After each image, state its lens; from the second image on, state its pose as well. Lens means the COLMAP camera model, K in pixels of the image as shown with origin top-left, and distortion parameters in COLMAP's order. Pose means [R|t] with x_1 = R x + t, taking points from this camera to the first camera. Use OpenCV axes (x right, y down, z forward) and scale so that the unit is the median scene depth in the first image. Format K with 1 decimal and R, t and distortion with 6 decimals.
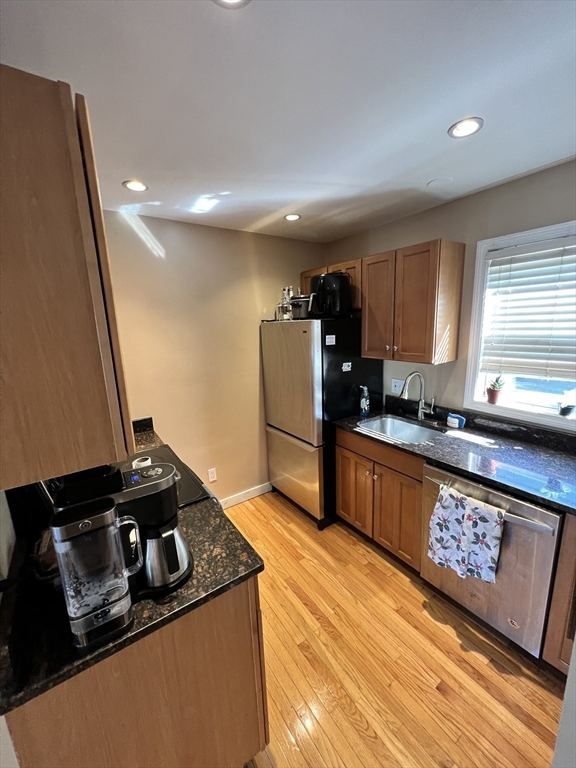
lens RADIAL K [[306.5, 0, 287.1], [0, 306.5, 385.3], [0, 0, 1]] dist [-0.000023, 0.000596]
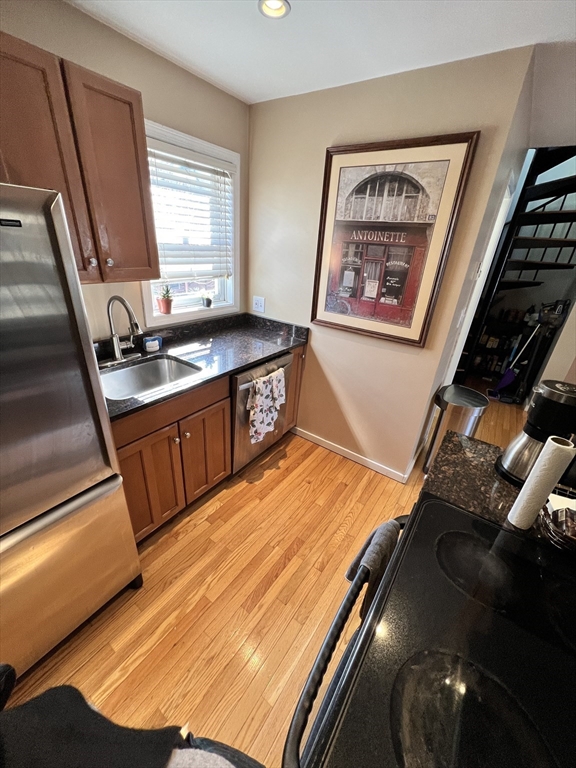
lens RADIAL K [[306.5, 0, 287.1], [0, 306.5, 385.3], [0, 0, 1]] dist [-0.000023, 0.000596]
pose [[-0.346303, -0.391283, 0.852626, -0.467043], [0.136426, 0.878197, 0.458429, -0.155897], [-0.928150, 0.275076, -0.250742, 1.005055]]
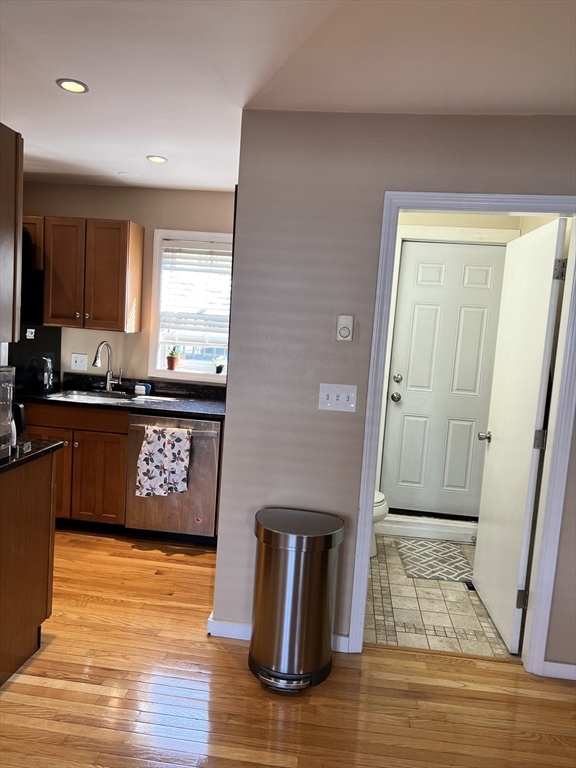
lens RADIAL K [[578.8, 0, 291.4], [0, 578.8, 380.7], [0, 0, 1]] dist [0.056041, -0.062874]
pose [[0.644973, 0.007153, 0.764172, -0.737090], [0.061179, 0.996263, -0.060962, 0.273242], [-0.761752, 0.086070, 0.642126, -0.771632]]
